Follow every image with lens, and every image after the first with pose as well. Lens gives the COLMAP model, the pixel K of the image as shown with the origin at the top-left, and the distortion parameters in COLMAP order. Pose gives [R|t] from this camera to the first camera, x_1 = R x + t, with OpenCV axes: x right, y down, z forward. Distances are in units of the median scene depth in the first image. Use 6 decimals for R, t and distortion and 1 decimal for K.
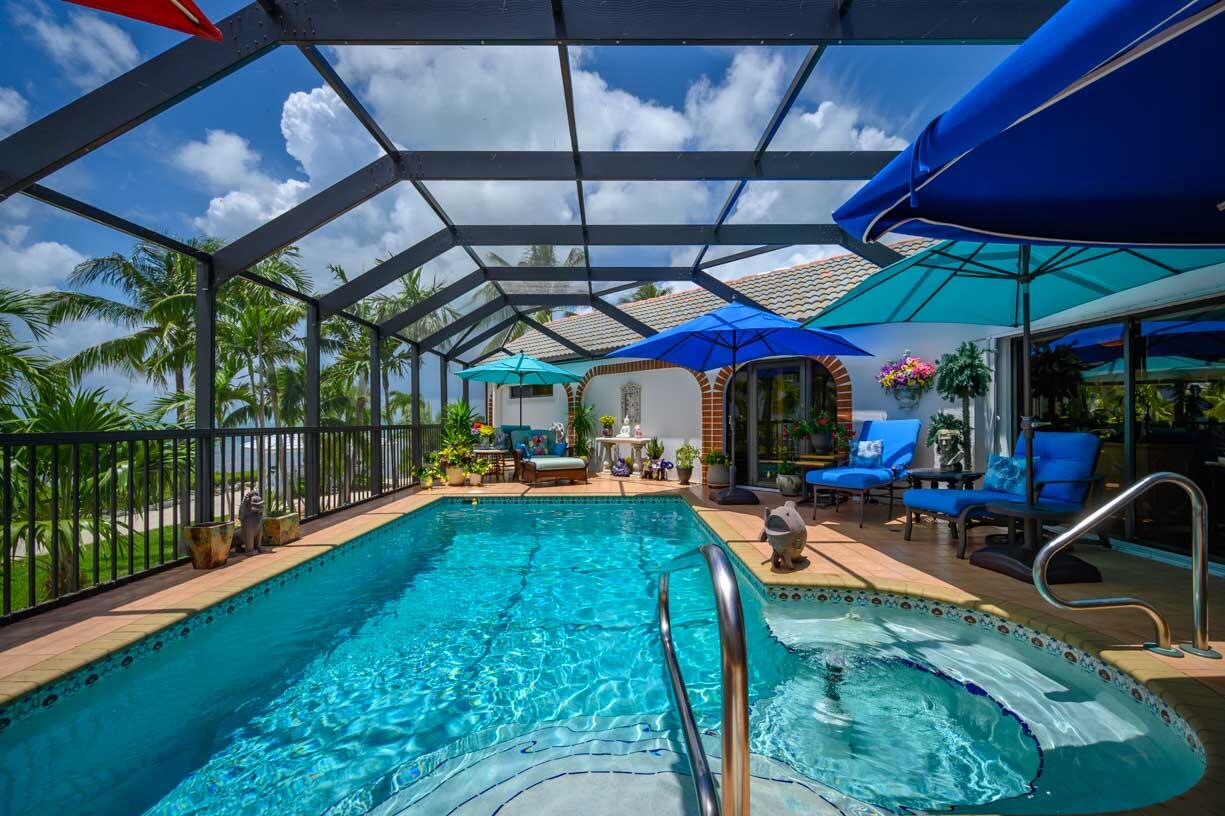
lens RADIAL K [[492.0, 0, 613.0], [0, 492.0, 416.2], [0, 0, 1]] dist [0.001790, 0.000132]
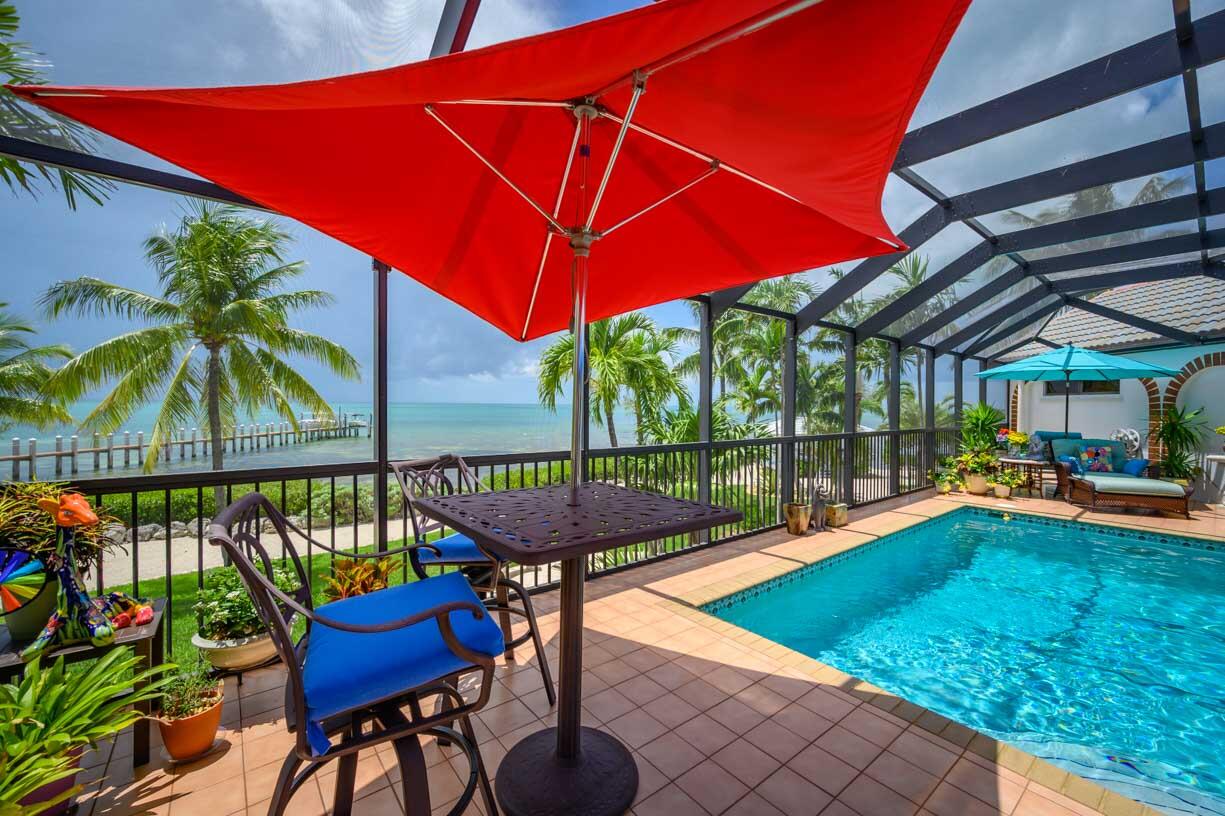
lens RADIAL K [[492.0, 0, 621.9], [0, 492.0, 411.6], [0, 0, 1]] dist [0.001790, 0.000132]
pose [[0.625856, 0.019545, -0.779694, -0.010433], [-0.007031, 0.999787, 0.019417, -0.031504], [0.779907, -0.006670, 0.625860, -0.122927]]
